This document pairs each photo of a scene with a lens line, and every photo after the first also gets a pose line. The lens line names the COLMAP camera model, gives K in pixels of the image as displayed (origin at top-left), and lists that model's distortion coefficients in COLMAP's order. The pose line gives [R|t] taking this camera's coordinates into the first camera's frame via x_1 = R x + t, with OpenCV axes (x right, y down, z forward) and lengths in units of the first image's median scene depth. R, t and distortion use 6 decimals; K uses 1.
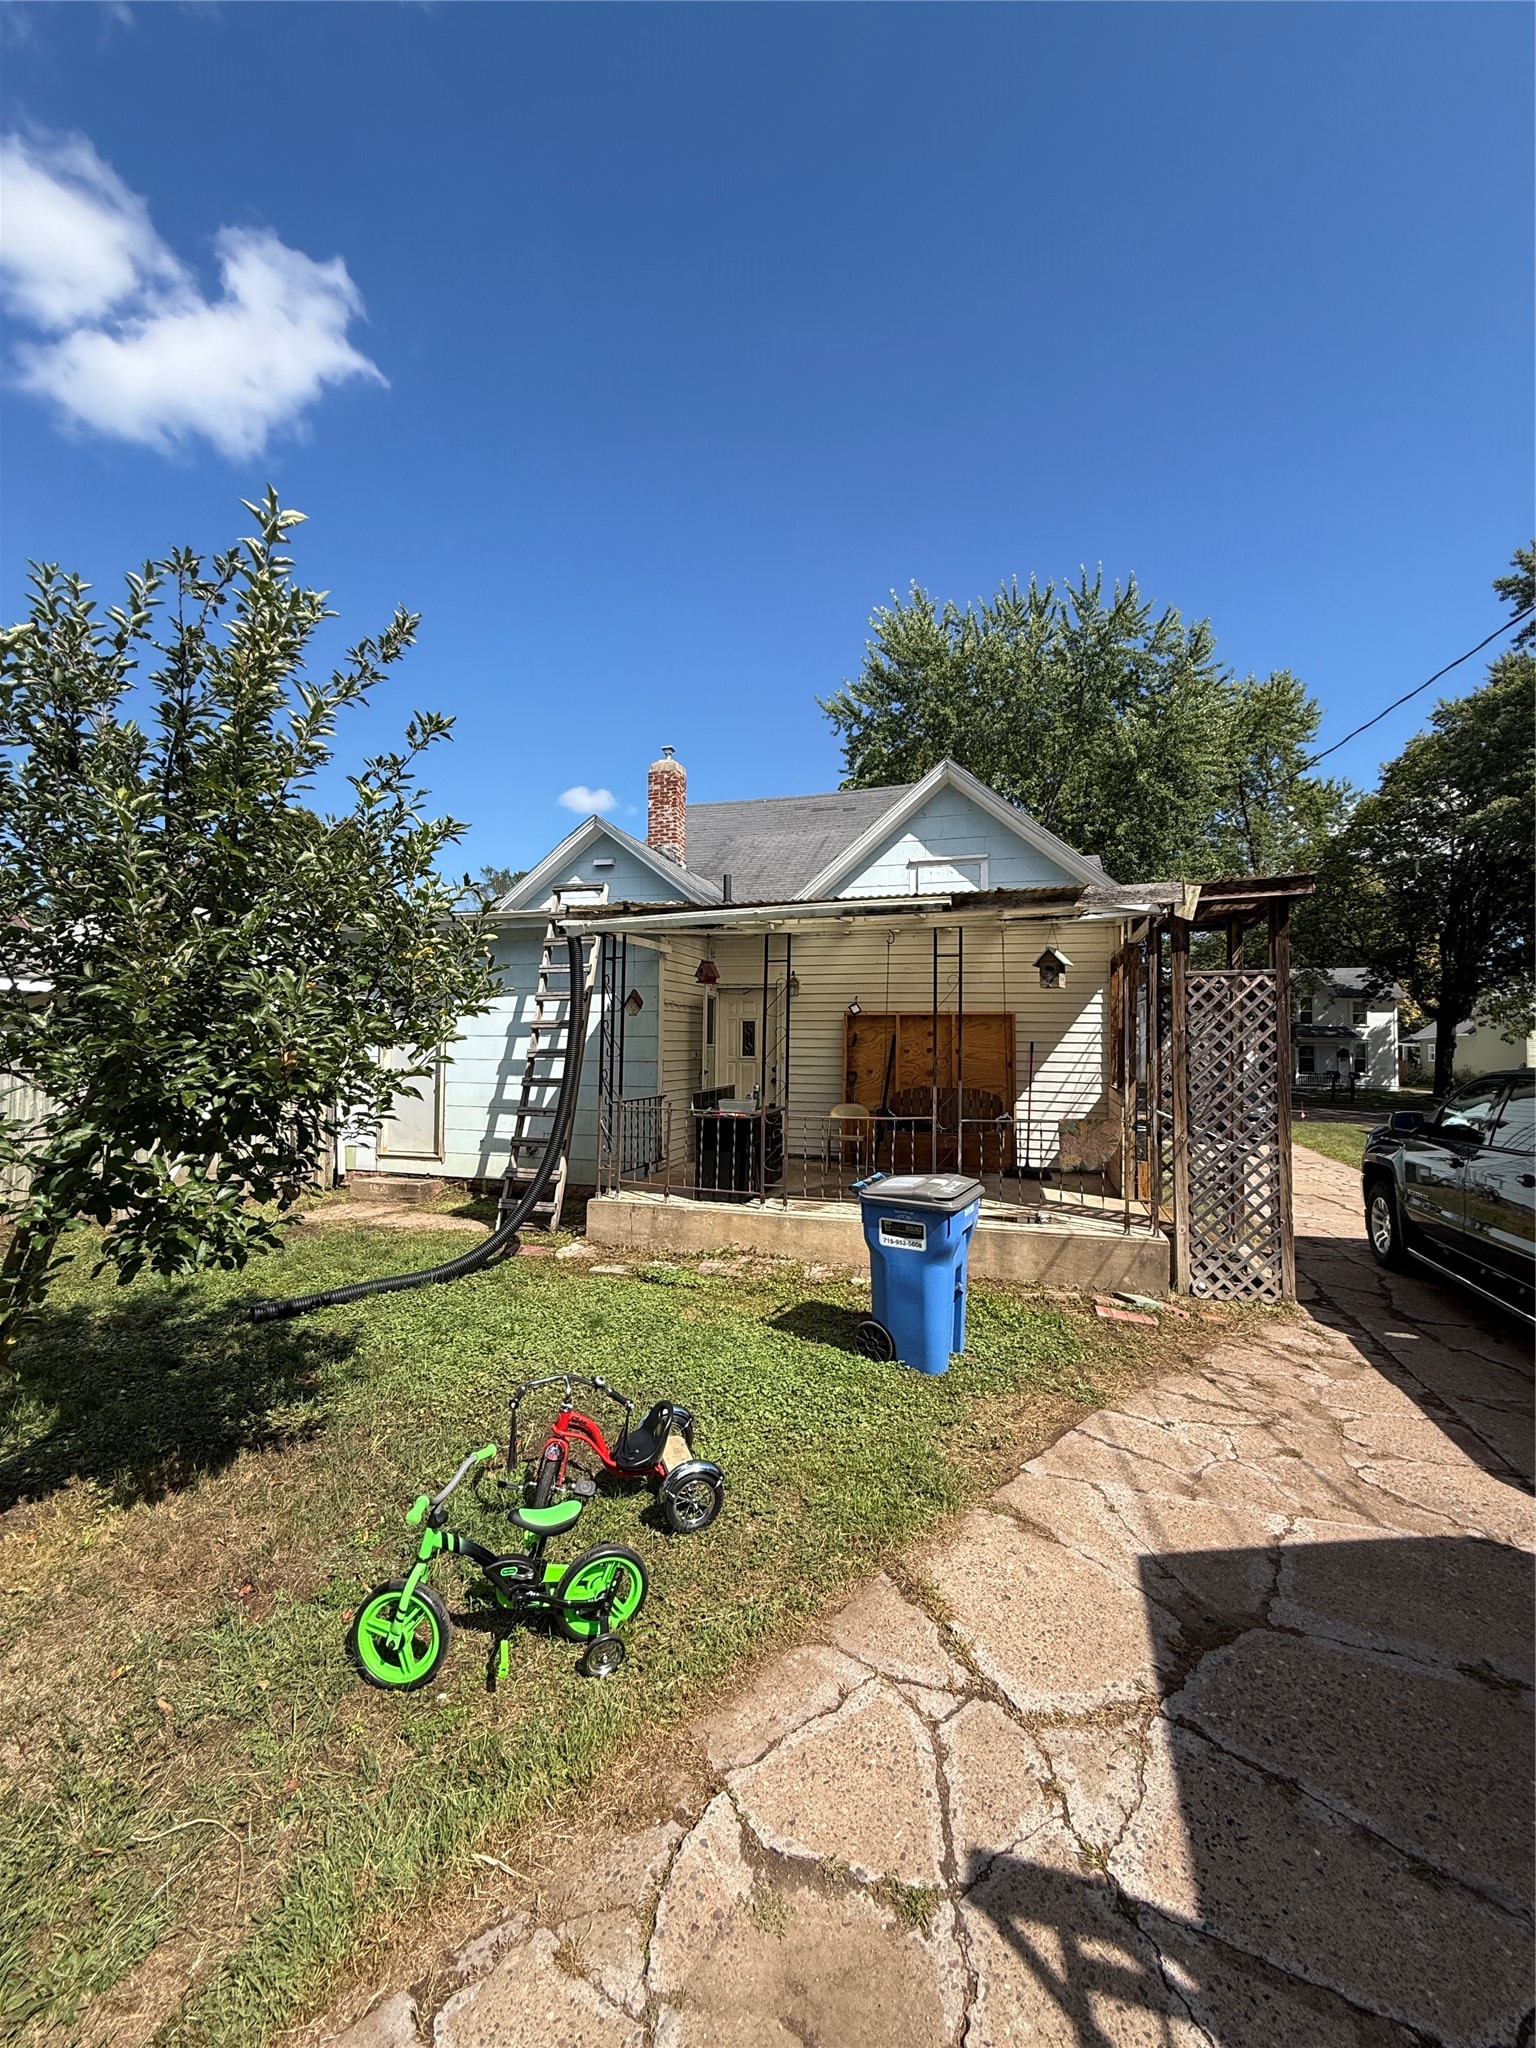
lens RADIAL K [[817.6, 0, 768.8], [0, 817.6, 1015.2], [0, 0, 1]] dist [-0.002671, 0.000710]
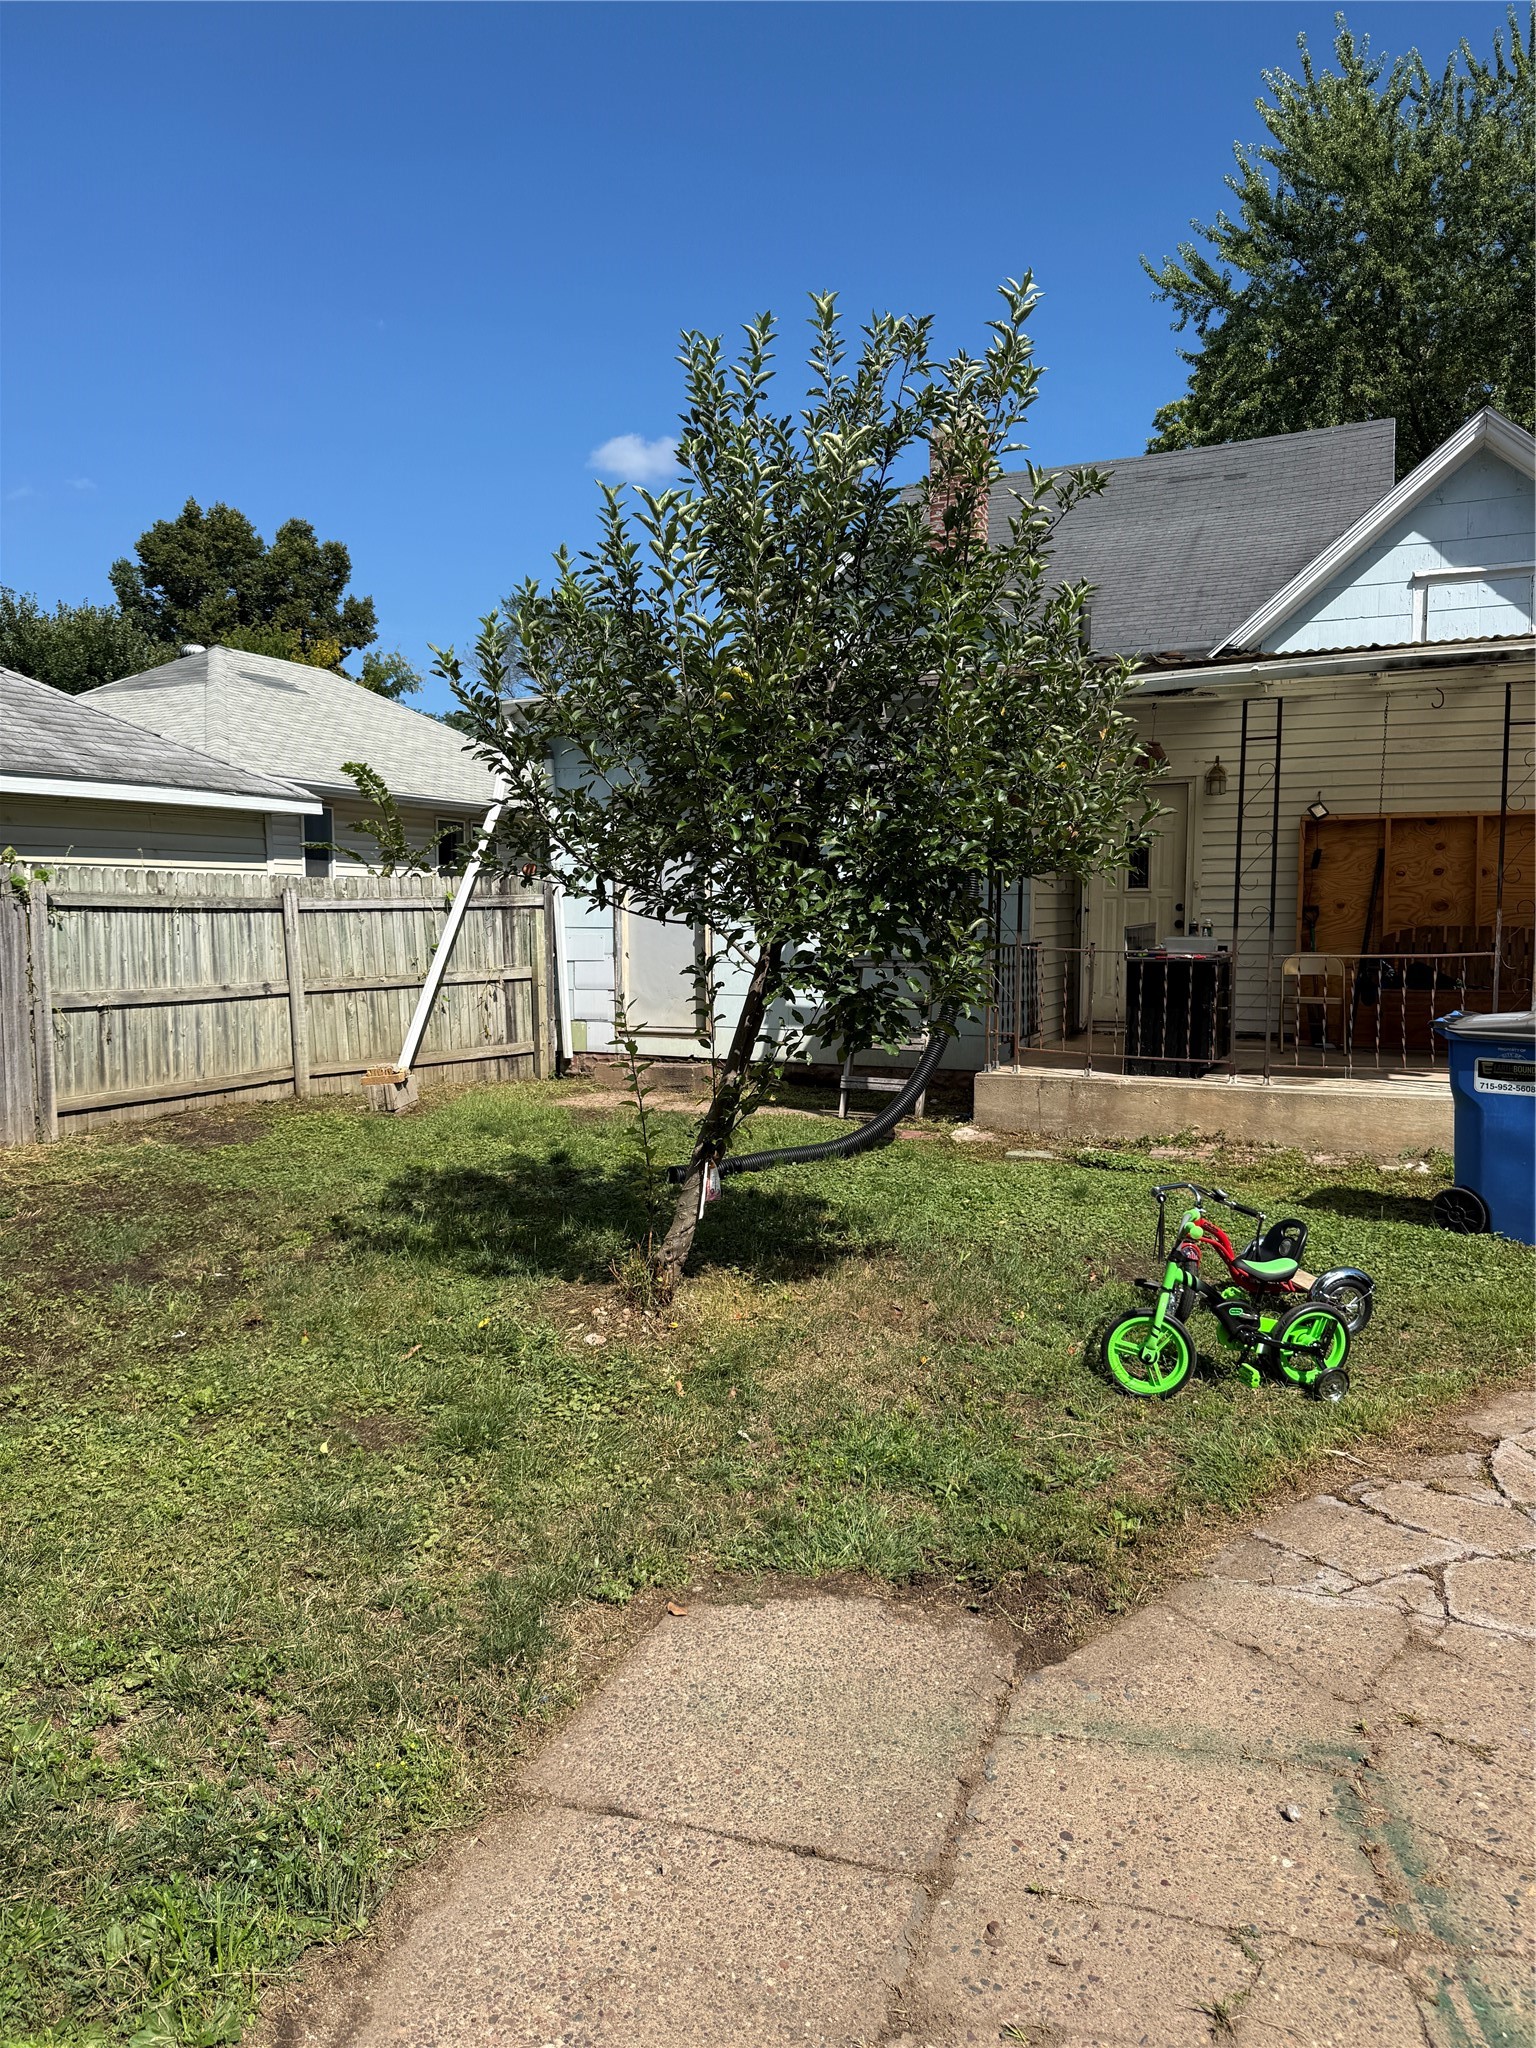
lens RADIAL K [[1450.1, 0, 762.7], [0, 1450.1, 1030.6], [0, 0, 1]] dist [0.056333, -0.072984]
pose [[0.990110, 0.001408, -0.140289, -0.229949], [0.015882, 0.992397, 0.122051, 0.022537], [0.139395, -0.123072, 0.982559, -0.325807]]
